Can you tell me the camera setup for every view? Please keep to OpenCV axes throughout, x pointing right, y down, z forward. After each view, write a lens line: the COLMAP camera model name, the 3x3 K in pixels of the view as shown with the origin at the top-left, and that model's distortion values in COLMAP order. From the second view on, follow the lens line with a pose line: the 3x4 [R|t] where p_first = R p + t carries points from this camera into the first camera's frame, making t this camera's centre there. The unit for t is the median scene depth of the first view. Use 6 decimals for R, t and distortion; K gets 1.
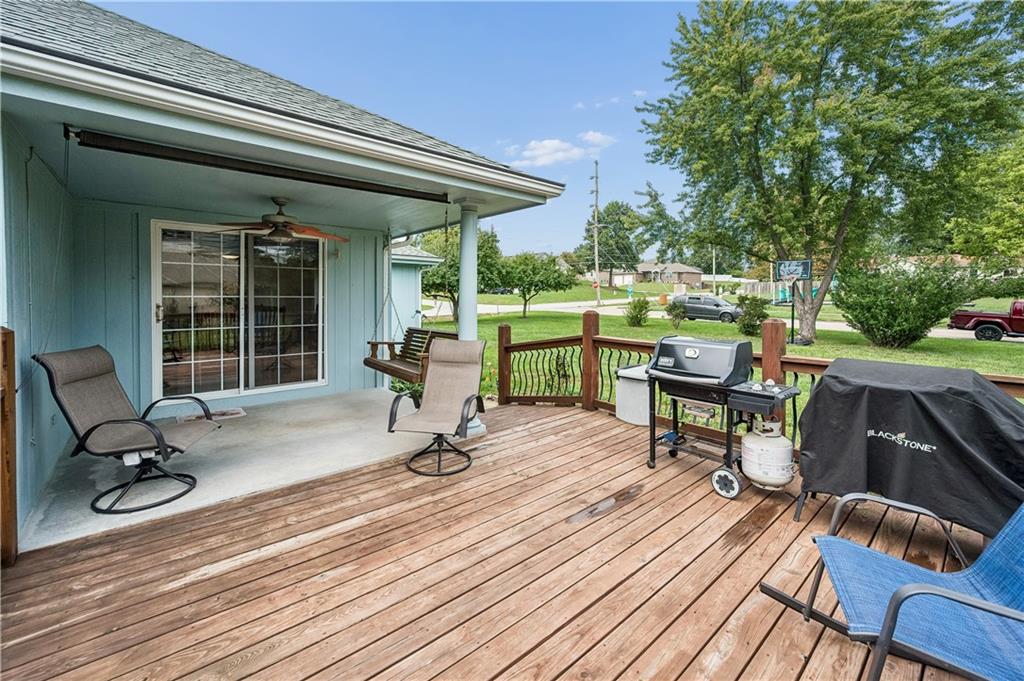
lens RADIAL K [[423.9, 0, 512.0], [0, 423.9, 340.5], [0, 0, 1]] dist [-0.000196, 0.000033]
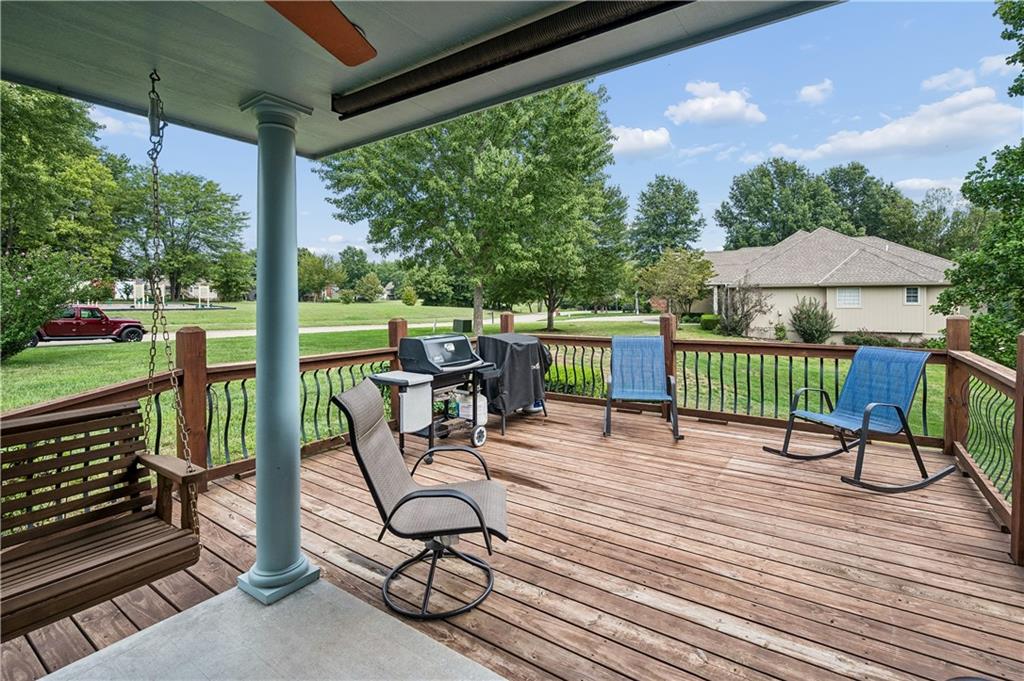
lens RADIAL K [[470.4, 0, 512.0], [0, 470.4, 340.5], [0, 0, 1]] dist [0.001059, -0.000057]
pose [[-0.250538, -0.090666, 0.963852, -1.108552], [0.110051, 0.986484, 0.121401, -0.163337], [-0.961831, 0.136488, -0.237174, 1.396973]]
